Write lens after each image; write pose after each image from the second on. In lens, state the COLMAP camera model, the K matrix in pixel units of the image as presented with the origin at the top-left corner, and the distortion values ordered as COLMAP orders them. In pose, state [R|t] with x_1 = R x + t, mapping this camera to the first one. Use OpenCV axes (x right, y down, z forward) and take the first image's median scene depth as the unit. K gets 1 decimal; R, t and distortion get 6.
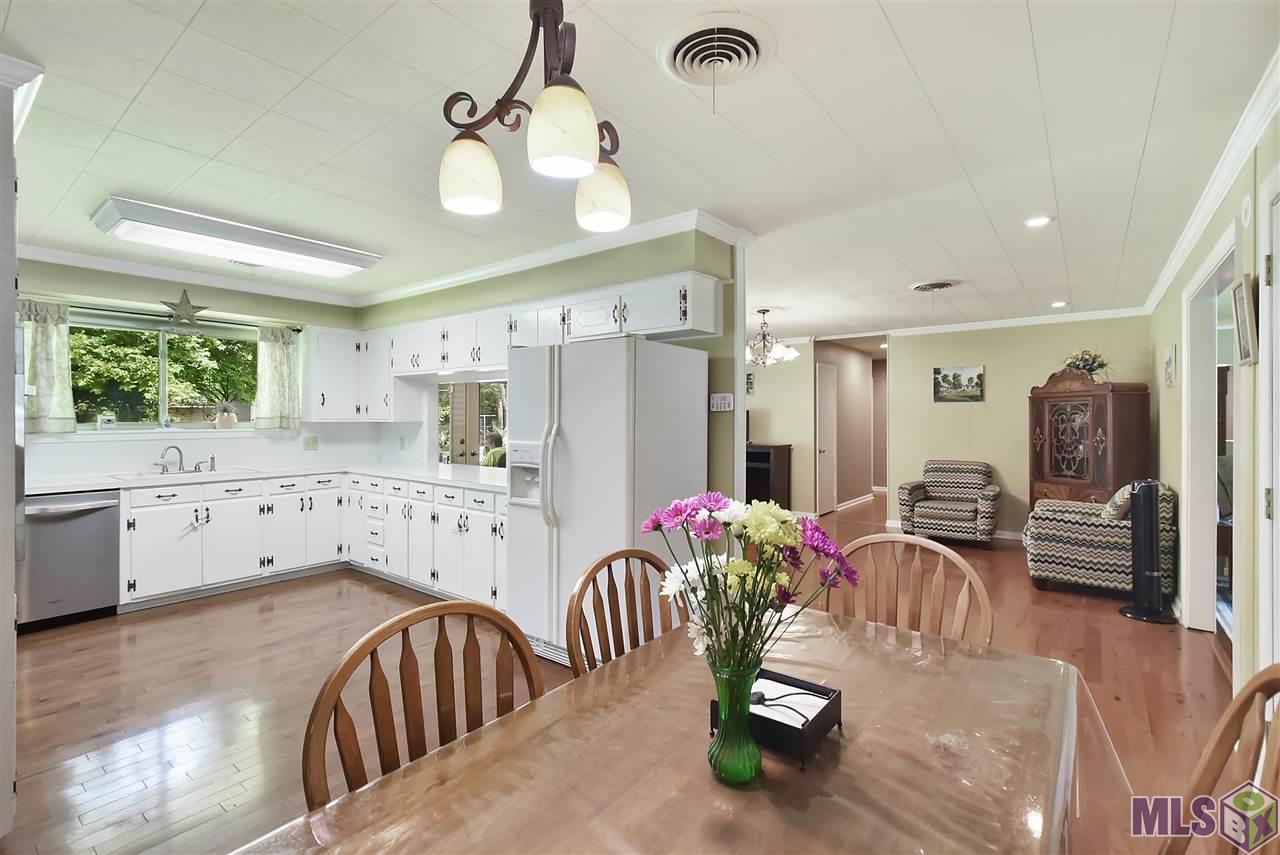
lens RADIAL K [[573.3, 0, 640.1], [0, 573.3, 421.9], [0, 0, 1]] dist [0.002583, -0.011362]
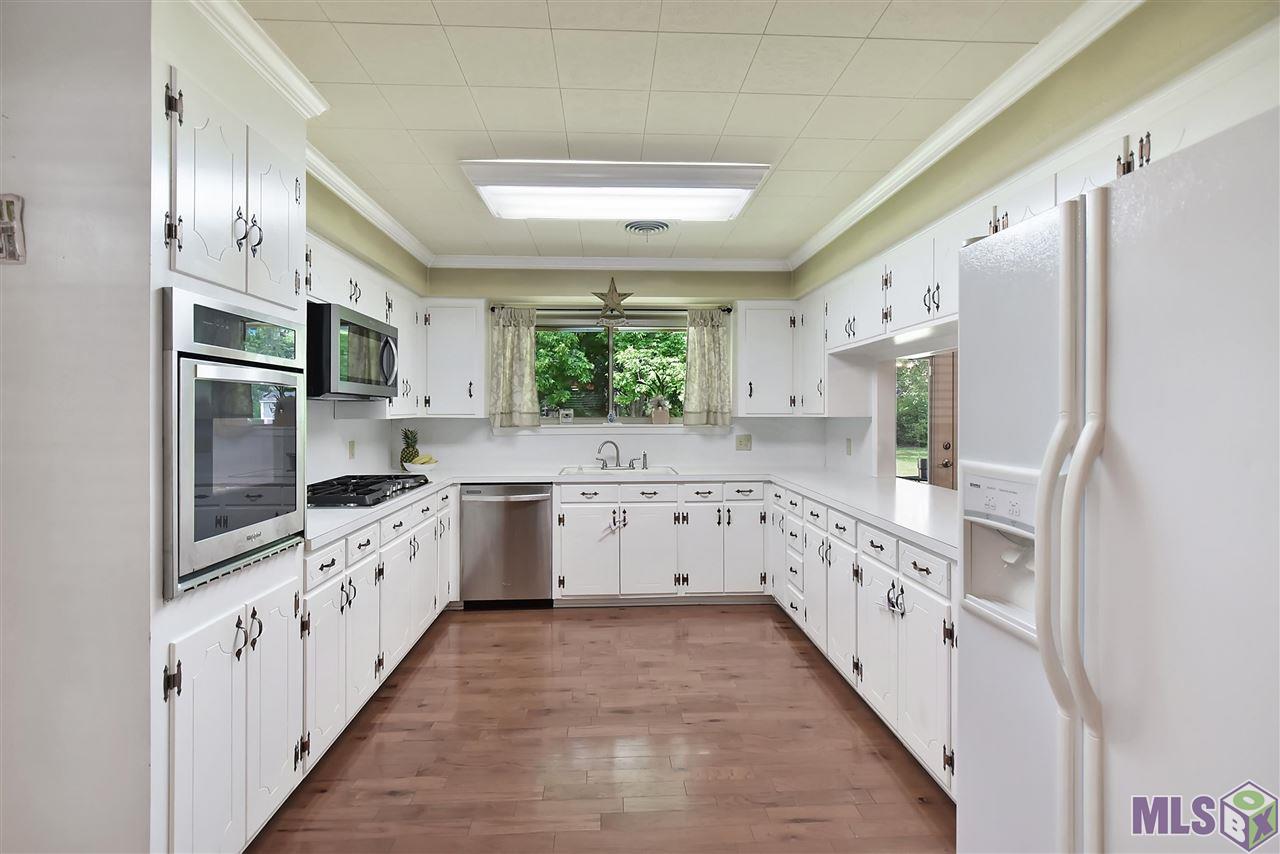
lens RADIAL K [[571.7, 0, 639.4], [0, 571.7, 411.3], [0, 0, 1]] dist [0.008214, -0.013327]
pose [[0.655921, -0.006687, -0.754800, -0.046050], [-0.003135, 0.999928, -0.011582, 0.002107], [0.754823, 0.009963, 0.655853, 0.394611]]
